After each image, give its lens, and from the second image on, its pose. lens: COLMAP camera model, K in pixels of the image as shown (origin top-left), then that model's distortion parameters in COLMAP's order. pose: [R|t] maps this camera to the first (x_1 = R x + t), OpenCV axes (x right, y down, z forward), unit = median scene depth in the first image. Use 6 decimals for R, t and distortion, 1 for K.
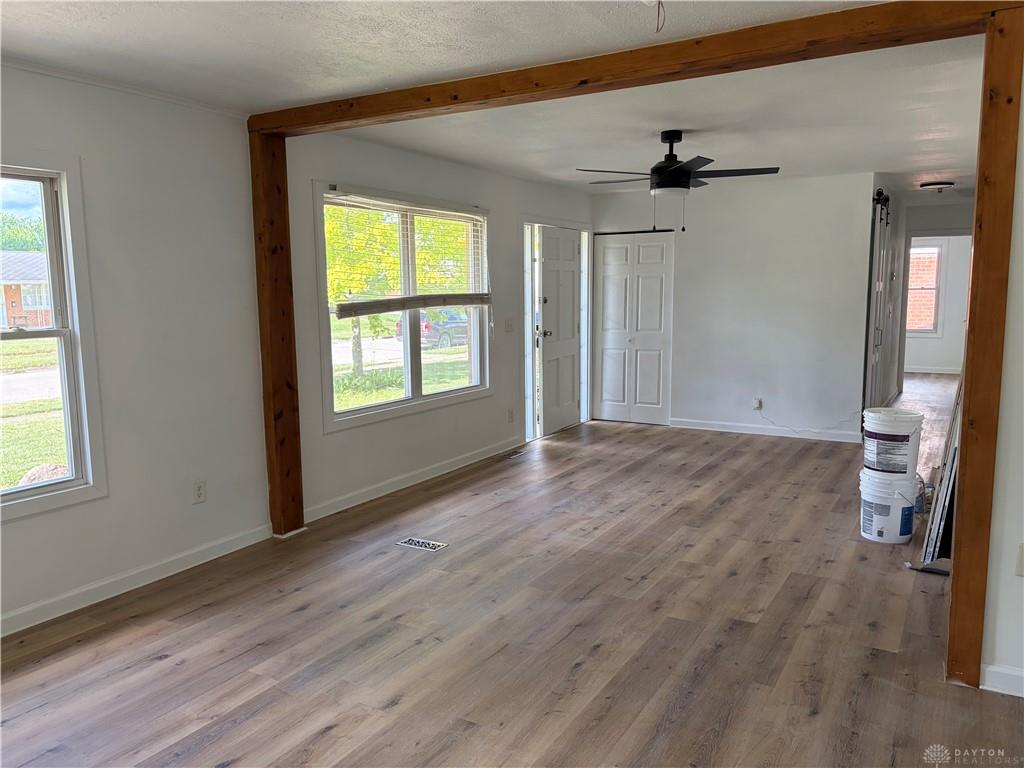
lens RADIAL K [[771.7, 0, 512.0], [0, 771.7, 384.0], [0, 0, 1]] dist [-0.002786, -0.001266]
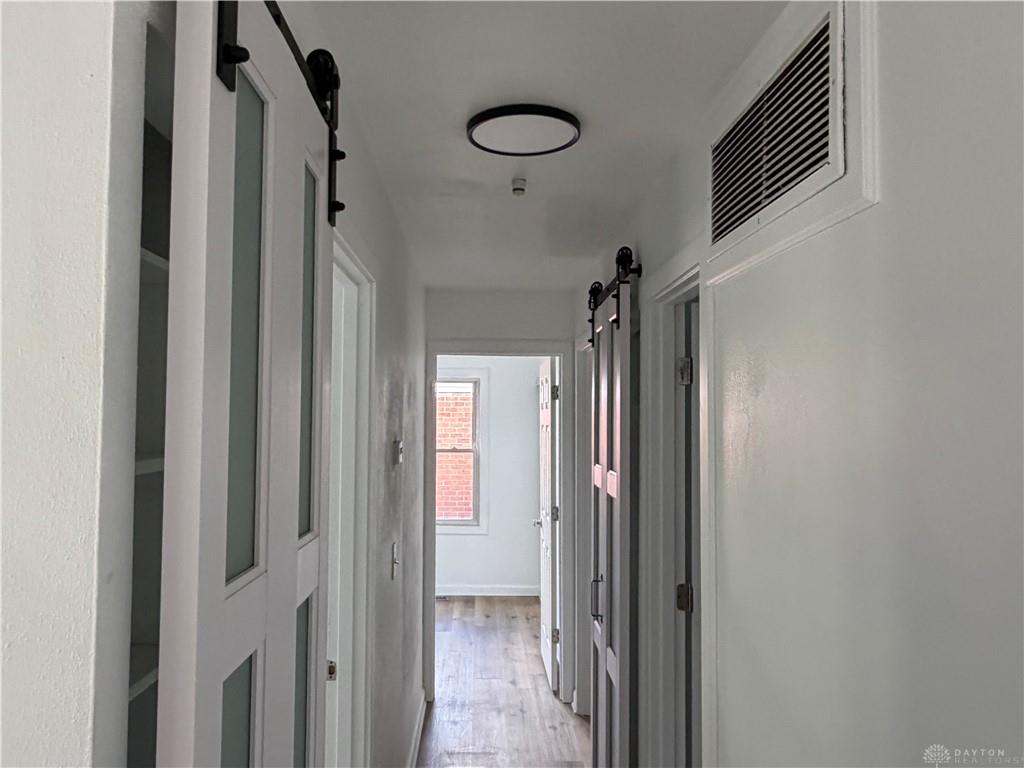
lens RADIAL K [[752.4, 0, 489.6], [0, 752.4, 380.5], [0, 0, 1]] dist [-0.001904, 0.000317]
pose [[0.855711, 0.035872, 0.516210, 0.311918], [0.056304, 0.985216, -0.161799, -0.100563], [-0.514382, 0.167518, 0.841040, 0.606111]]
